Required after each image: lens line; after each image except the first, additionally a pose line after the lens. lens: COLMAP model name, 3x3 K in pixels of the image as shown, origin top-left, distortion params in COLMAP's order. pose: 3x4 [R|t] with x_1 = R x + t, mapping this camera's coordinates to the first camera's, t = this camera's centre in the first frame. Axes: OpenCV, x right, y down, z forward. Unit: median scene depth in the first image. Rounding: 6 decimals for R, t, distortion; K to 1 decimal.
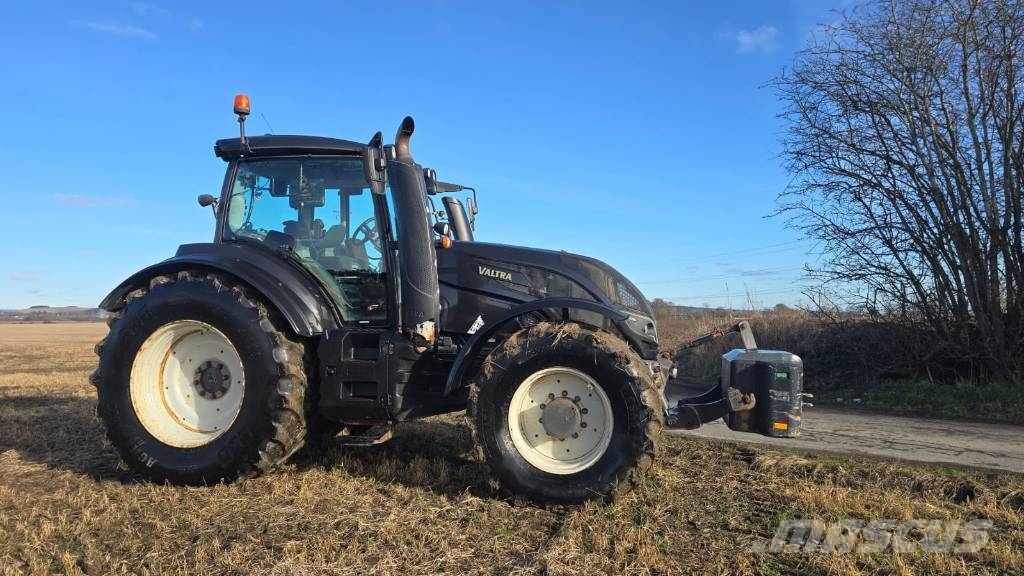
lens RADIAL K [[677.8, 0, 510.7], [0, 677.8, 278.5], [0, 0, 1]] dist [0.074018, -0.053690]
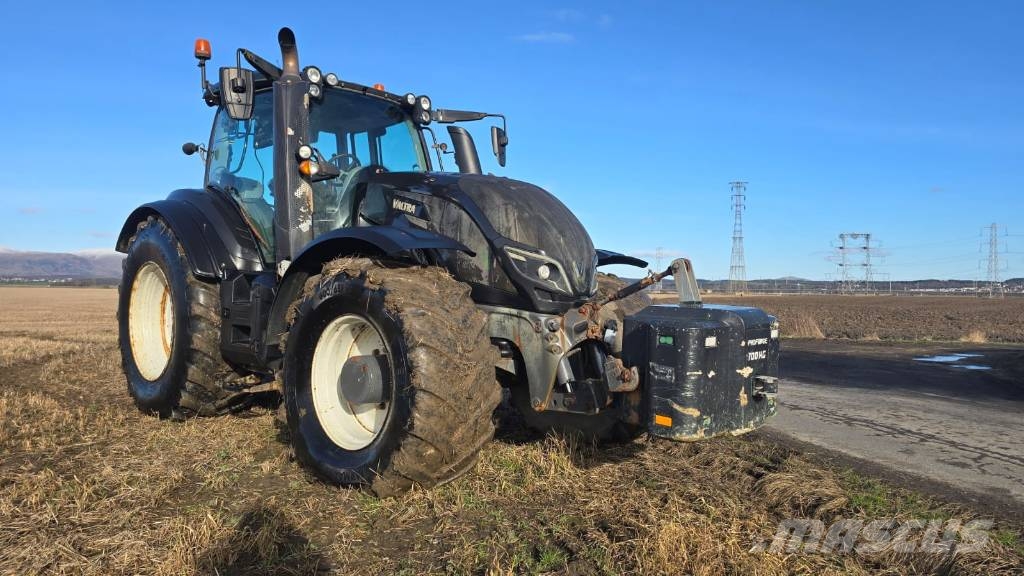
lens RADIAL K [[677.8, 0, 530.8], [0, 677.8, 282.6], [0, 0, 1]] dist [0.074018, -0.053690]
pose [[0.857937, 0.007415, -0.513702, 0.558696], [0.016297, 0.999000, 0.041639, 0.055992], [0.513496, -0.044095, 0.856958, 0.376113]]
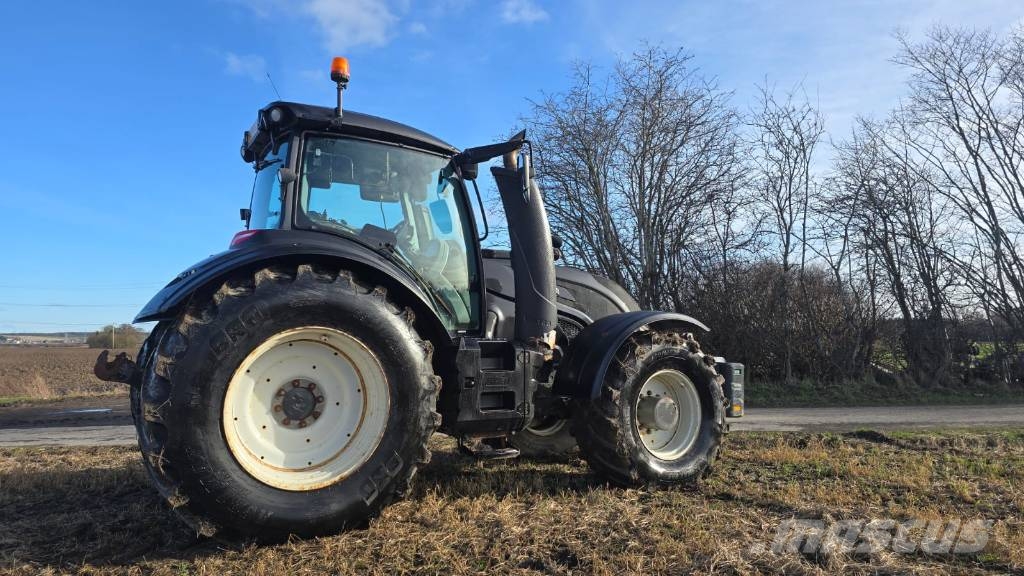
lens RADIAL K [[677.8, 0, 509.8], [0, 677.8, 284.3], [0, 0, 1]] dist [0.074018, -0.053690]
pose [[0.744410, 0.053504, 0.665576, -0.797579], [-0.033294, 0.998519, -0.043031, 0.036726], [-0.666892, 0.009873, 0.745089, 0.254491]]
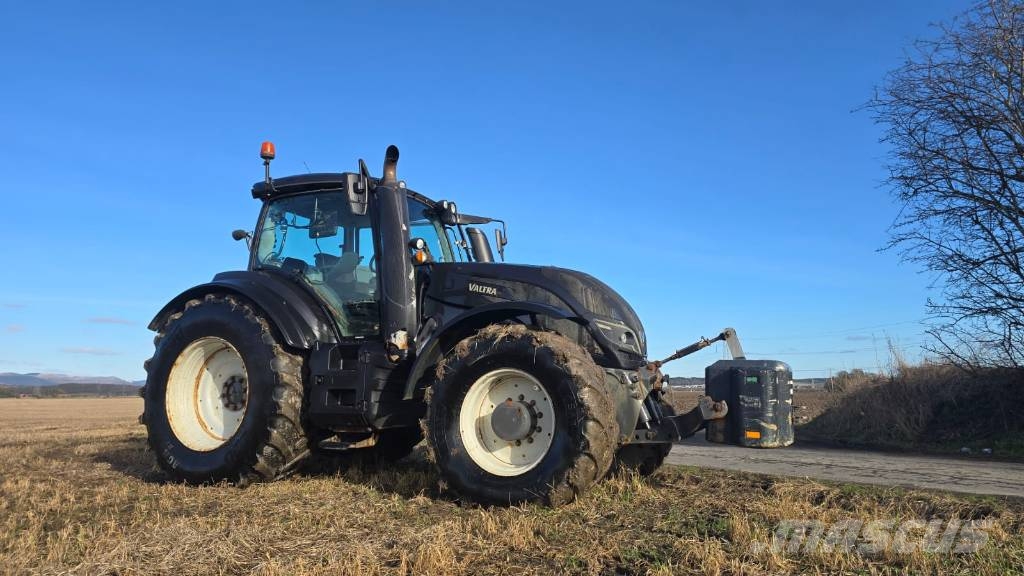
lens RADIAL K [[677.8, 0, 529.4], [0, 677.8, 278.8], [0, 0, 1]] dist [0.074018, -0.053690]
pose [[0.973395, -0.039729, -0.225663, 0.290798], [0.015645, 0.994079, -0.107525, 0.092354], [0.228599, 0.101134, 0.968253, 0.015063]]
